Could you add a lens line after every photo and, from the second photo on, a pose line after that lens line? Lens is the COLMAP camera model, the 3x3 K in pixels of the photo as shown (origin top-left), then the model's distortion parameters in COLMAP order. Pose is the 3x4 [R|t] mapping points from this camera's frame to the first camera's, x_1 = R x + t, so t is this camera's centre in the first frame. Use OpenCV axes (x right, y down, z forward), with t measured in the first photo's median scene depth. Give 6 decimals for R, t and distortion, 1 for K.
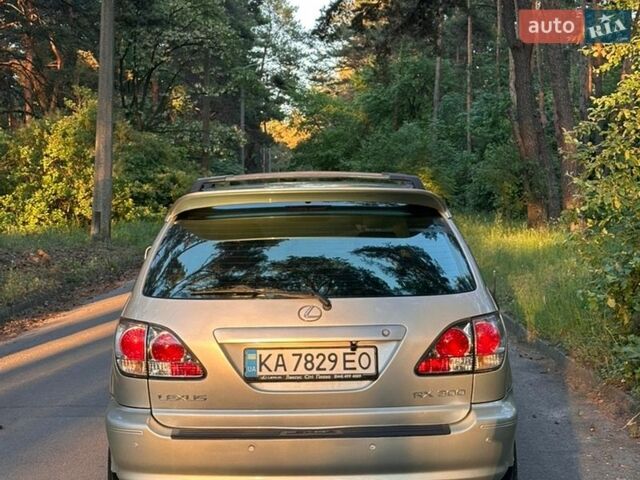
lens RADIAL K [[1179.8, 0, 310.8], [0, 1179.8, 237.4], [0, 0, 1]] dist [0.160055, 0.130763]
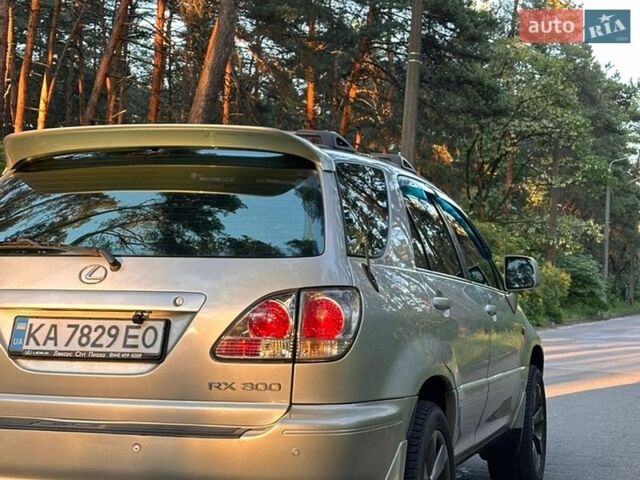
lens RADIAL K [[1182.4, 0, 320.0], [0, 1182.4, 240.0], [0, 0, 1]] dist [0.138441, 0.025196]
pose [[0.948290, 0.016711, -0.316966, 0.391681], [-0.044442, 0.995767, -0.080460, 0.098588], [0.314280, 0.090386, 0.945018, 0.302316]]
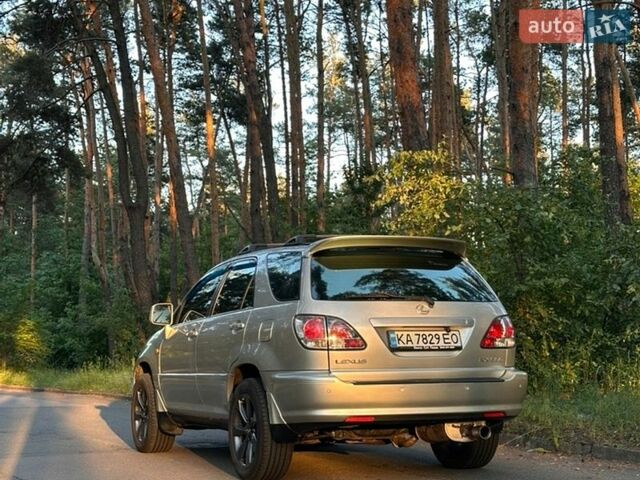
lens RADIAL K [[1182.4, 0, 320.0], [0, 1182.4, 240.0], [0, 0, 1]] dist [0.138441, 0.025196]
pose [[0.917091, 0.041683, 0.396494, -0.781231], [0.015253, 0.990123, -0.139370, 0.194895], [-0.398387, 0.133862, 0.907397, -0.434282]]
